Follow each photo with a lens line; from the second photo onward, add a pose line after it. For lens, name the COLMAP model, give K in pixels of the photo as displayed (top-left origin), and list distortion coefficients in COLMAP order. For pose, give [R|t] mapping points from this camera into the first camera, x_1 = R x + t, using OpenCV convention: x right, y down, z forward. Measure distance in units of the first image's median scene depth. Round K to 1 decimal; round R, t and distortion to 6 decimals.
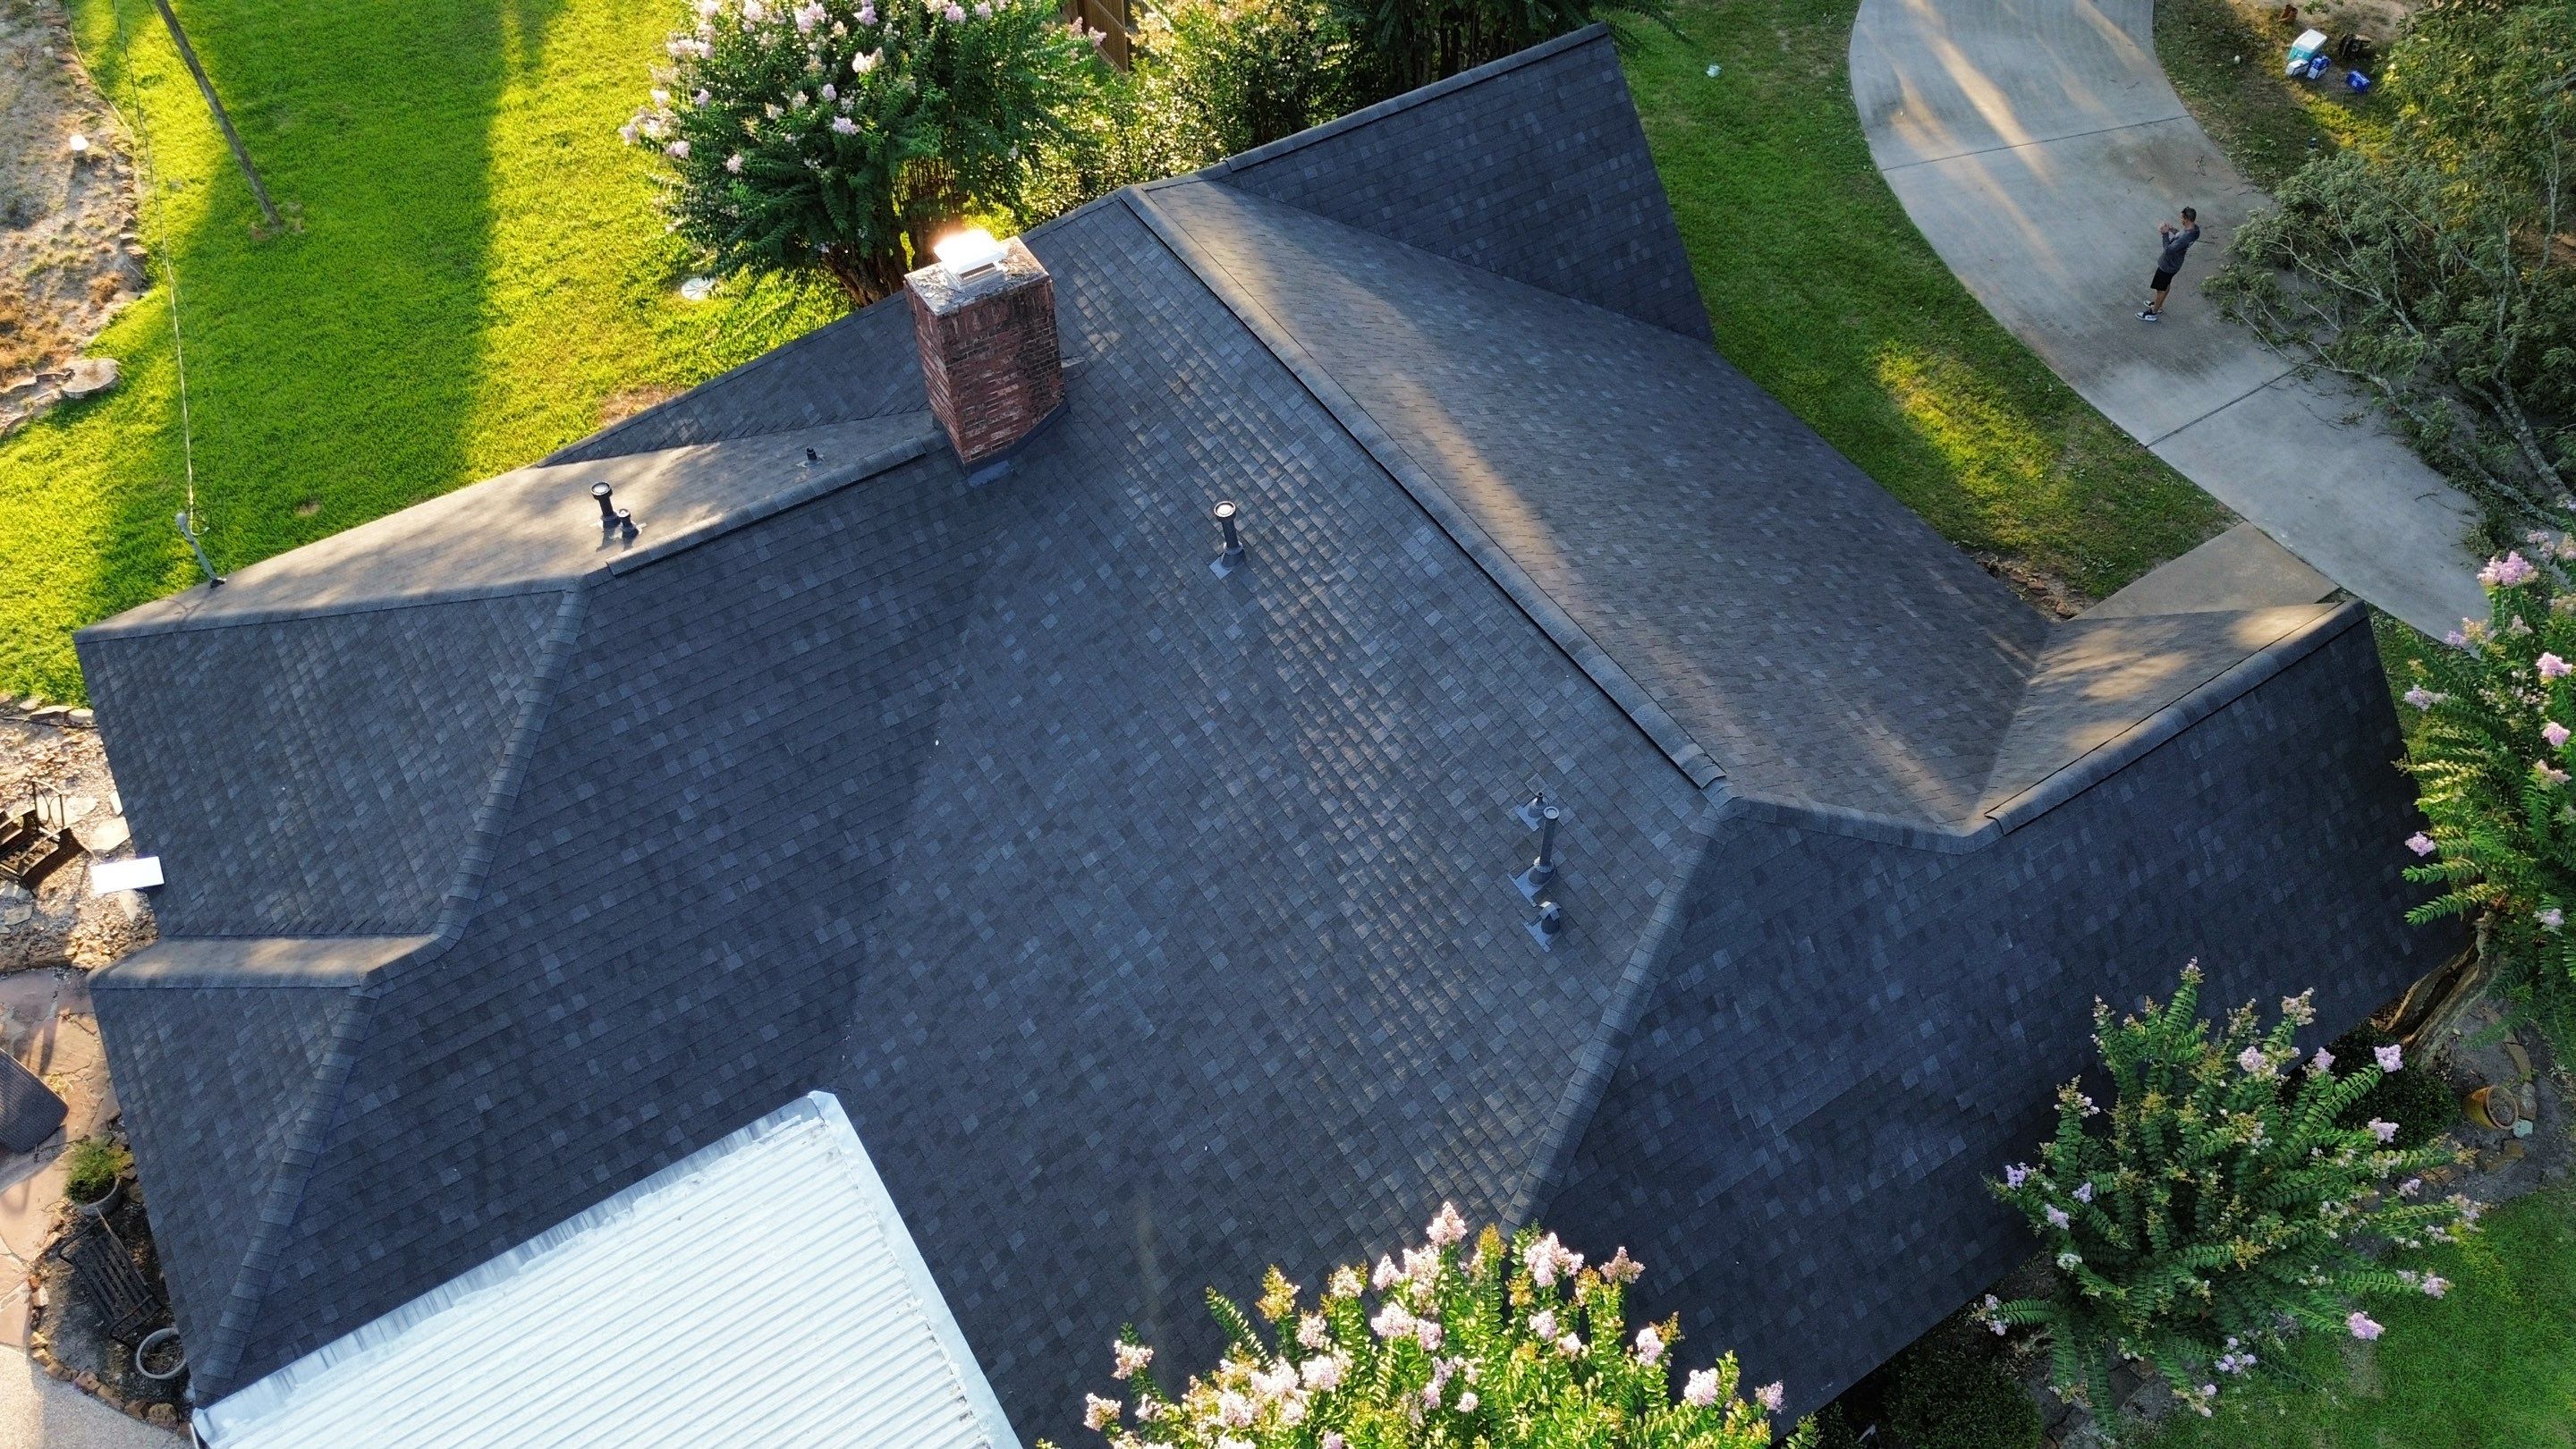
lens RADIAL K [[1829.1, 0, 1291.7], [0, 1829.1, 724.4], [0, 0, 1]] dist [0.083623, -0.100478]
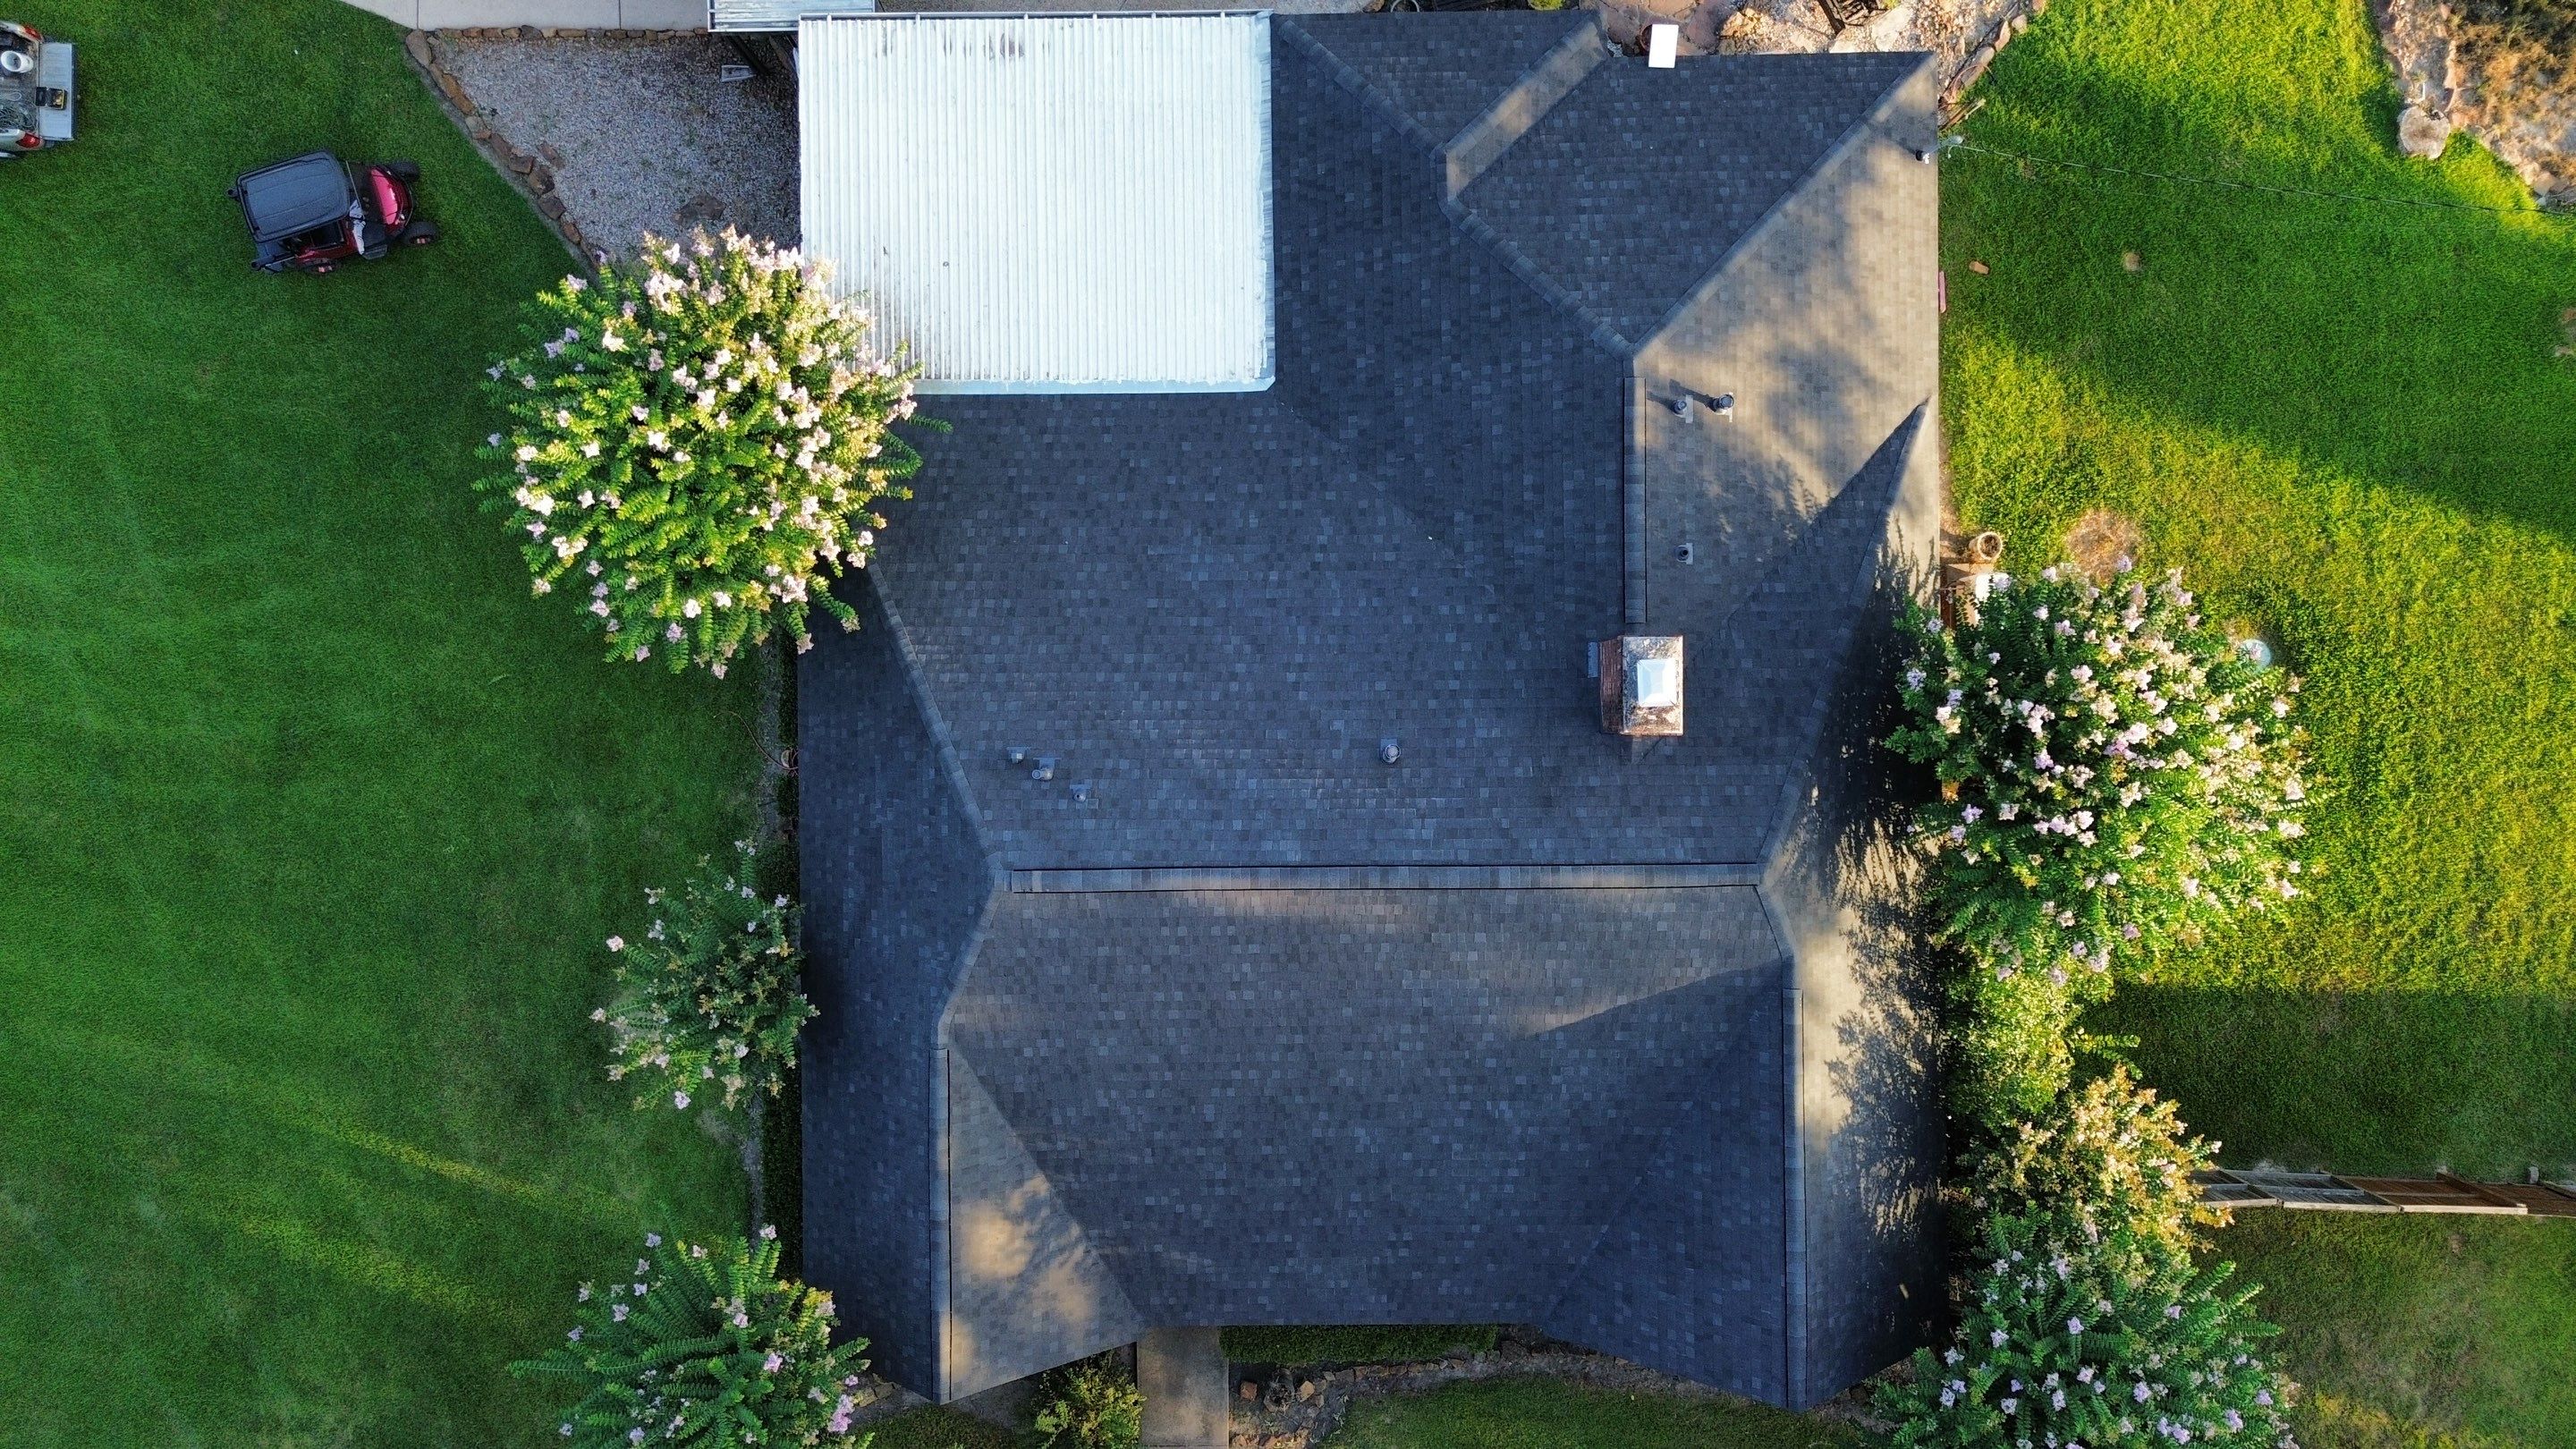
lens RADIAL K [[1829.1, 0, 1291.7], [0, 1829.1, 724.4], [0, 0, 1]] dist [0.083623, -0.100478]
pose [[-0.527919, 0.849239, 0.009722, -0.026699], [-0.648393, -0.410406, 0.641212, -0.940148], [0.548532, 0.332205, 0.767302, -0.119389]]
